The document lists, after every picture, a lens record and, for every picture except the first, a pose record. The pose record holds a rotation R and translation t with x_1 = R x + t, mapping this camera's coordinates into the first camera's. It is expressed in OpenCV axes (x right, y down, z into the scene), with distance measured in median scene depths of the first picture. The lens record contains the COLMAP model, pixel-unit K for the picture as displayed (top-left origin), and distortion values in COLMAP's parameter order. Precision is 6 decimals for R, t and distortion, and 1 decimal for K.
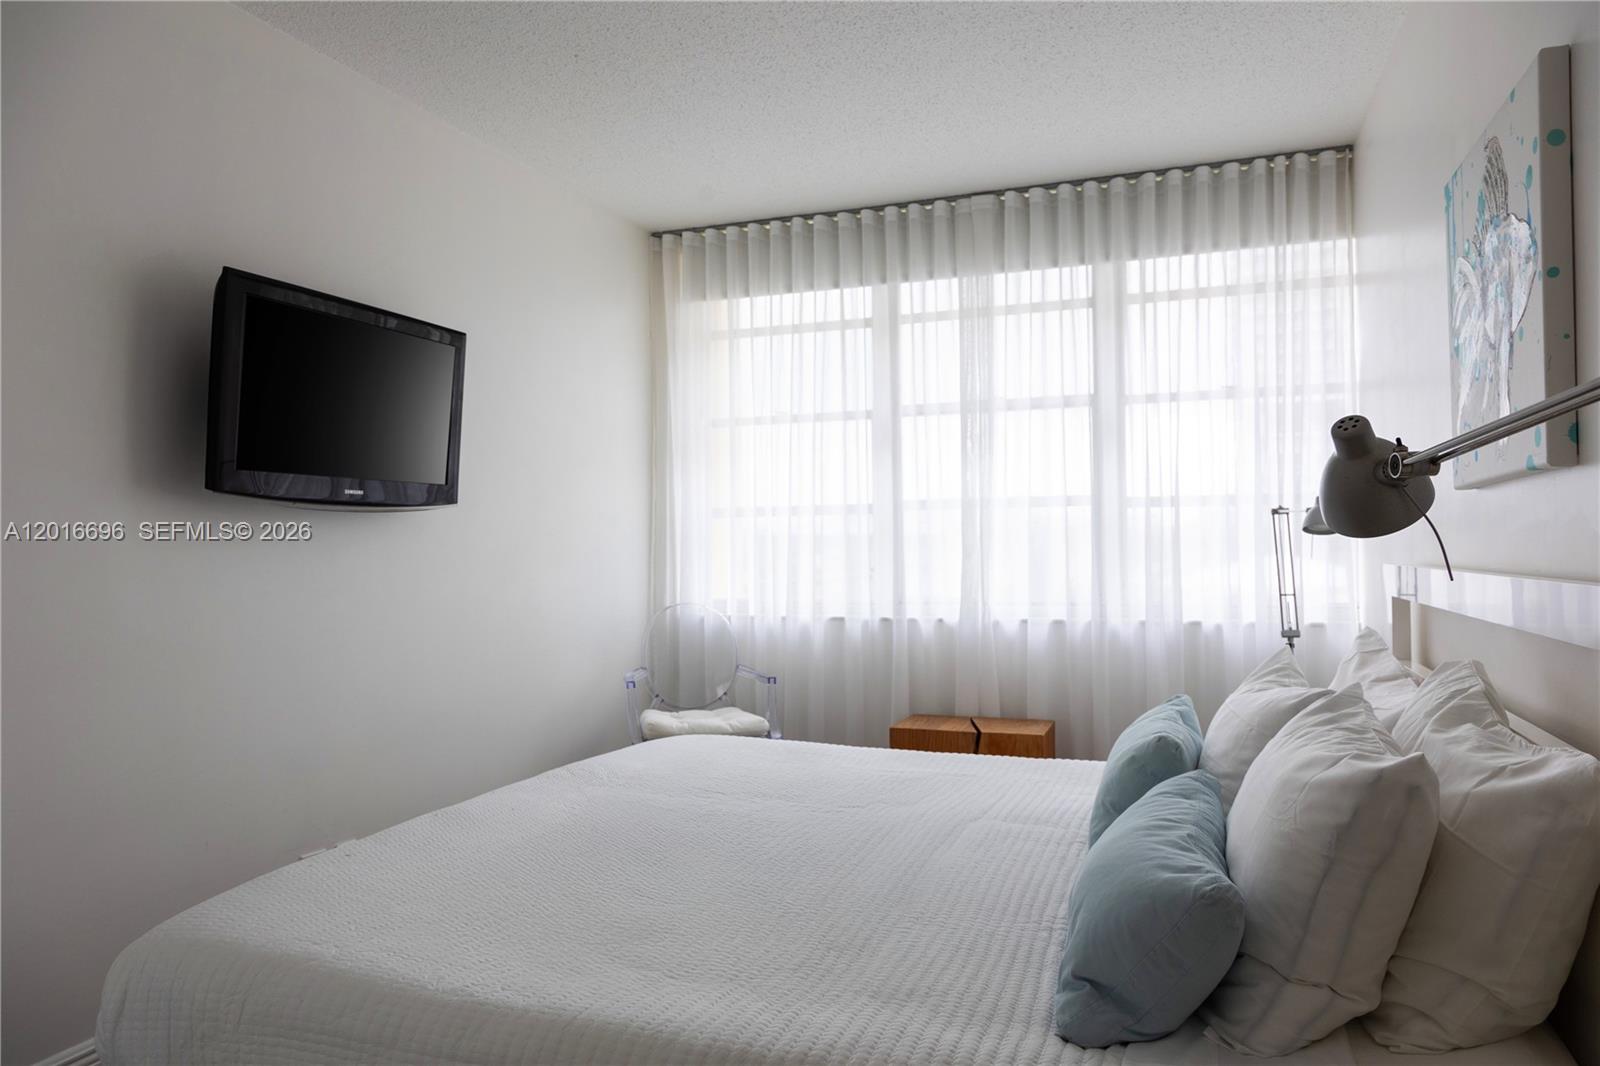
lens RADIAL K [[1090.4, 0, 795.6], [0, 1090.4, 537.8], [0, 0, 1]] dist [0.007319, 0.009838]
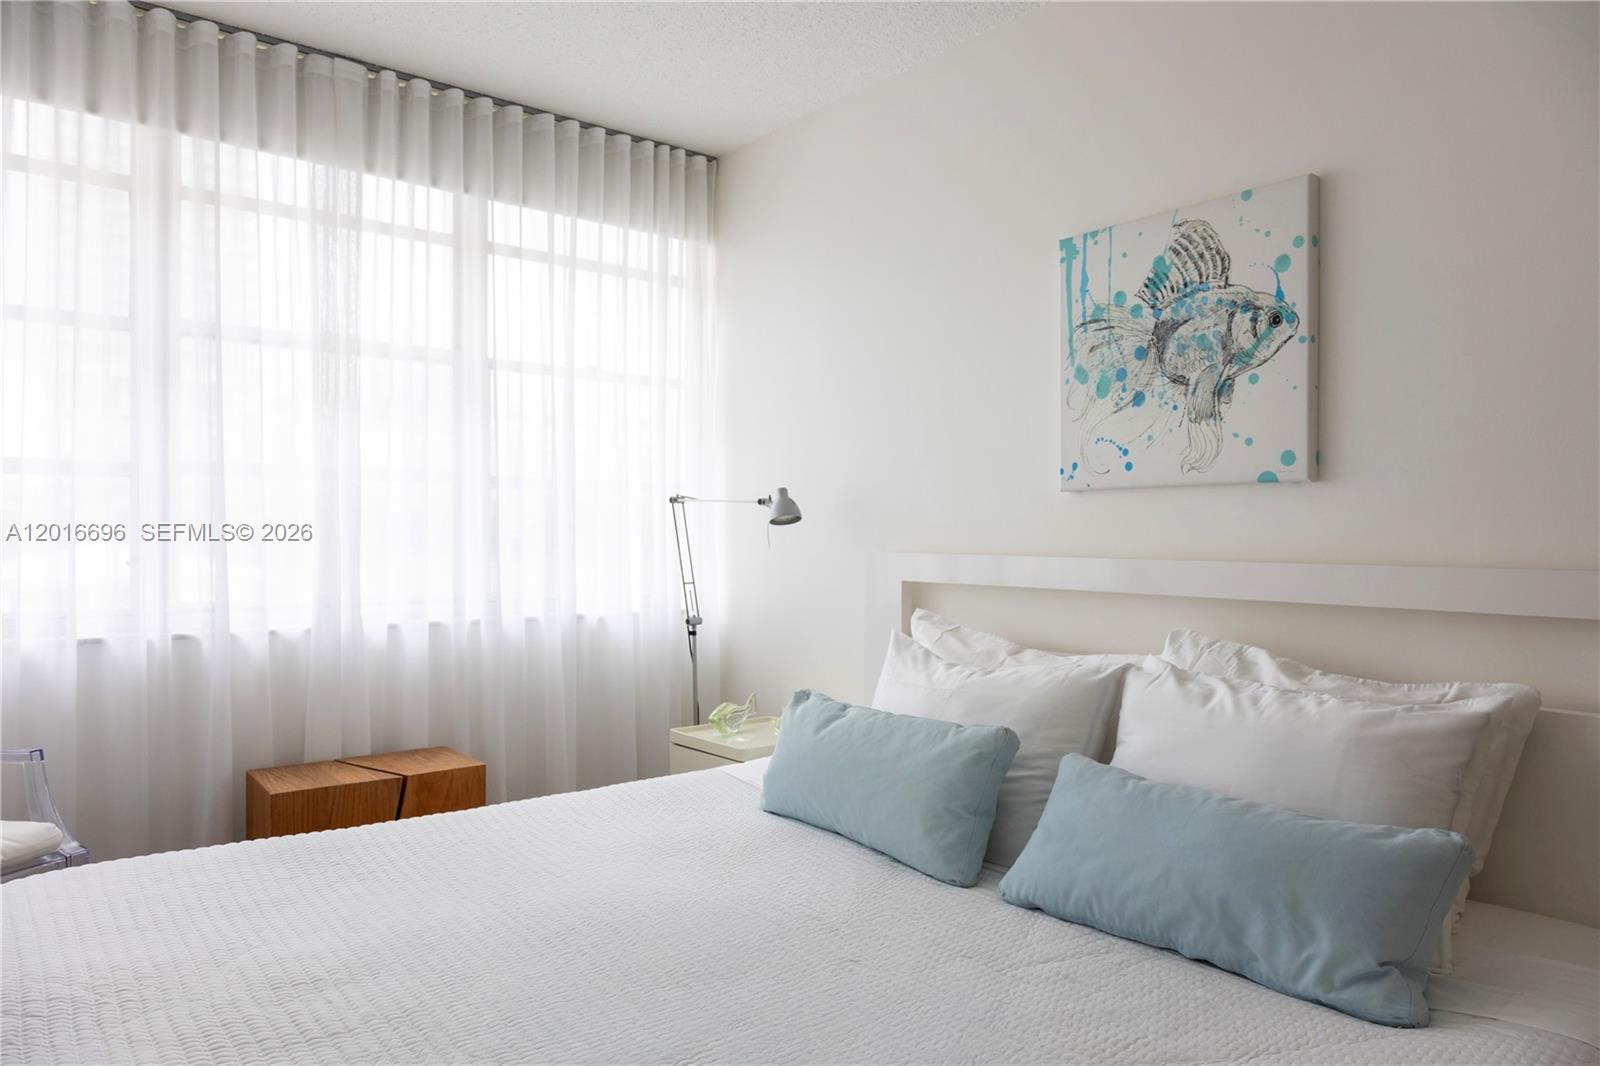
lens RADIAL K [[1090.4, 0, 801.6], [0, 1090.4, 528.0], [0, 0, 1]] dist [0.007319, 0.009838]
pose [[0.492955, 0.016363, 0.869901, -0.331509], [-0.018454, 0.999795, -0.008349, 0.006862], [-0.869859, -0.011937, 0.493156, 0.362205]]
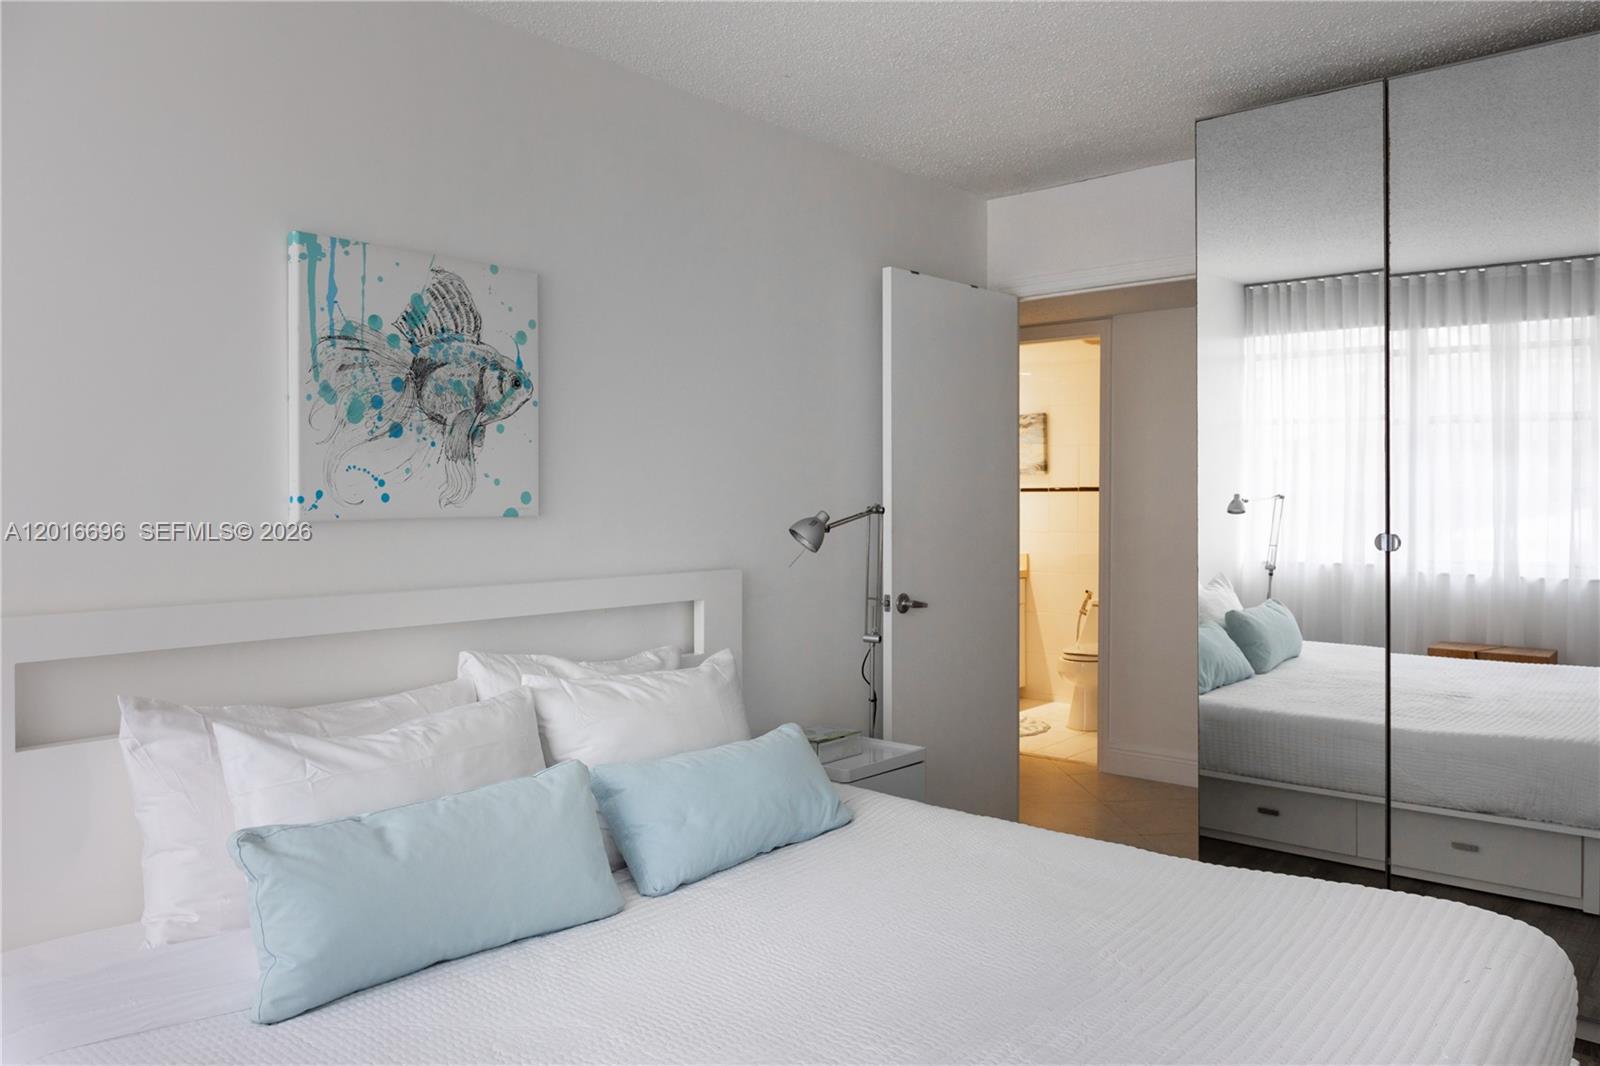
lens RADIAL K [[1090.4, 0, 805.7], [0, 1090.4, 527.4], [0, 0, 1]] dist [0.007319, 0.009838]
pose [[-0.939784, 0.021910, 0.341065, -0.131197], [0.022557, 0.999743, -0.002069, -0.013307], [-0.341023, 0.005749, -0.940037, 0.974988]]
